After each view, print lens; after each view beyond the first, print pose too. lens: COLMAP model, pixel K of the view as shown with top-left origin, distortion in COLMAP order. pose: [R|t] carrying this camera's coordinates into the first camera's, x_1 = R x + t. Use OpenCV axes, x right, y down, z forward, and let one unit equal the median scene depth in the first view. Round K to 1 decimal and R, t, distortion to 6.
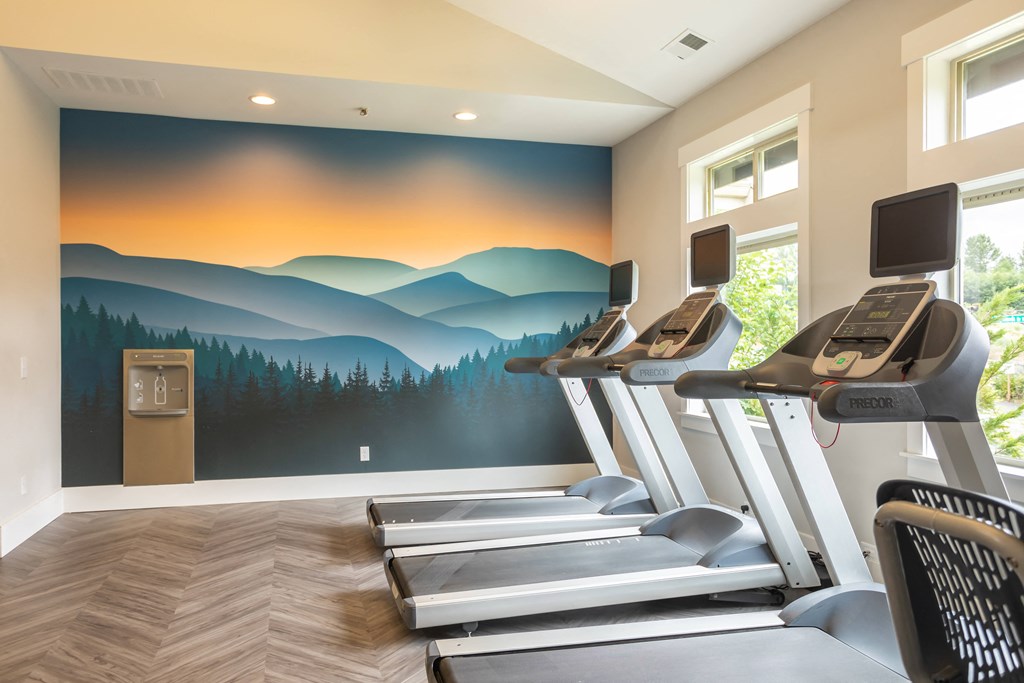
lens RADIAL K [[680.2, 0, 481.1], [0, 680.2, 342.5], [0, 0, 1]] dist [-0.003915, -0.000673]
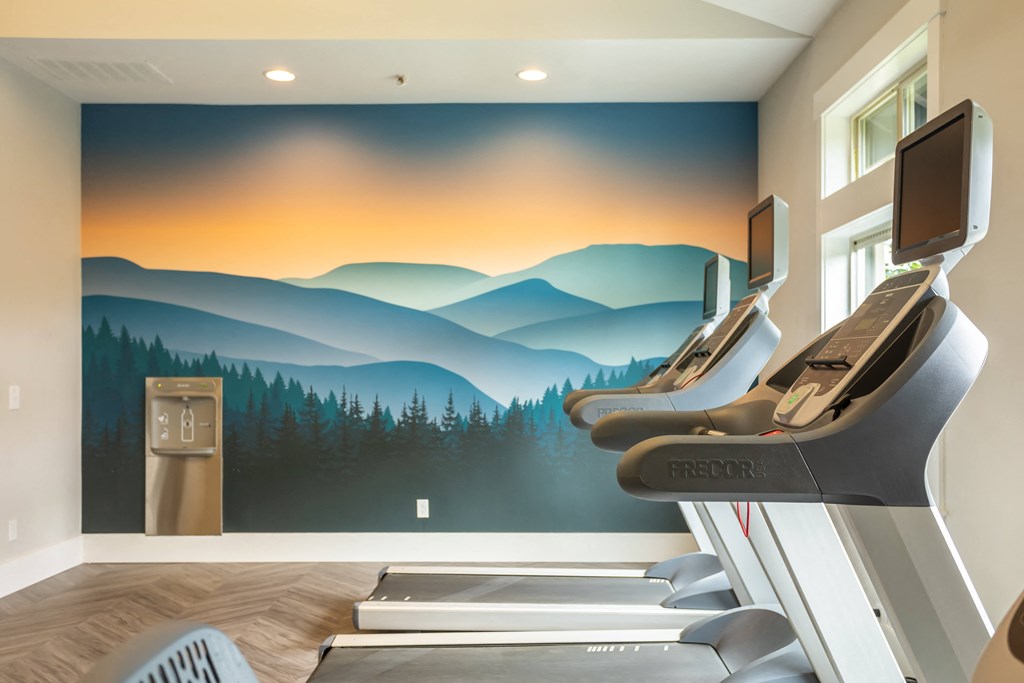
lens RADIAL K [[834.6, 0, 527.9], [0, 834.6, 369.2], [0, 0, 1]] dist [0.003411, 0.007665]
pose [[0.970273, -0.000180, -0.242013, 0.196187], [-0.000126, 0.999999, -0.001247, 0.000937], [0.242013, 0.001240, 0.970272, 0.081014]]
